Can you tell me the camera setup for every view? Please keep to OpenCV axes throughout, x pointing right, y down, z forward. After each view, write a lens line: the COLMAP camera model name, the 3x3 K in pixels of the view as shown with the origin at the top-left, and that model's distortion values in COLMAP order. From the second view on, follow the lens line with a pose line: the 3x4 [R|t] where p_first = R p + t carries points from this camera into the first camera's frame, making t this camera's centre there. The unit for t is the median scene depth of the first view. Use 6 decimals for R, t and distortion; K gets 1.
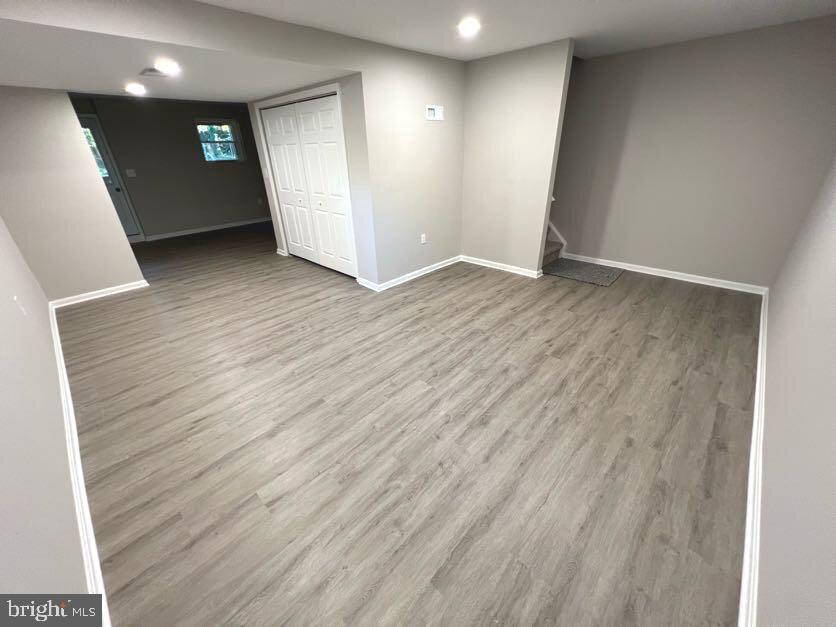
lens RADIAL K [[334.7, 0, 418.0], [0, 334.7, 313.5], [0, 0, 1]] dist [-0.001630, -0.000255]
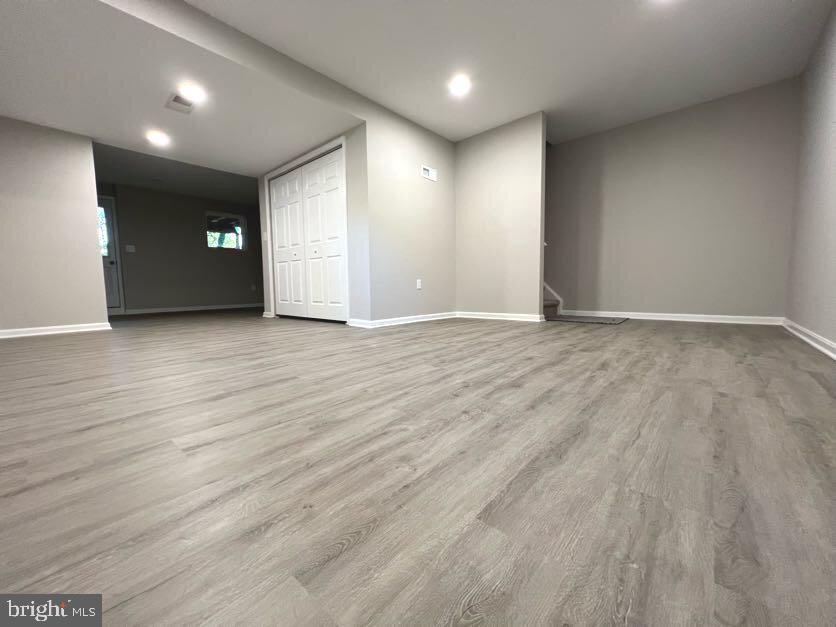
lens RADIAL K [[334.7, 0, 418.0], [0, 334.7, 313.5], [0, 0, 1]] dist [-0.001630, -0.000255]
pose [[0.999283, 0.005794, 0.037421, -0.037750], [0.008623, 0.927447, -0.373856, 0.366410], [-0.036872, 0.373911, 0.926731, 0.218051]]
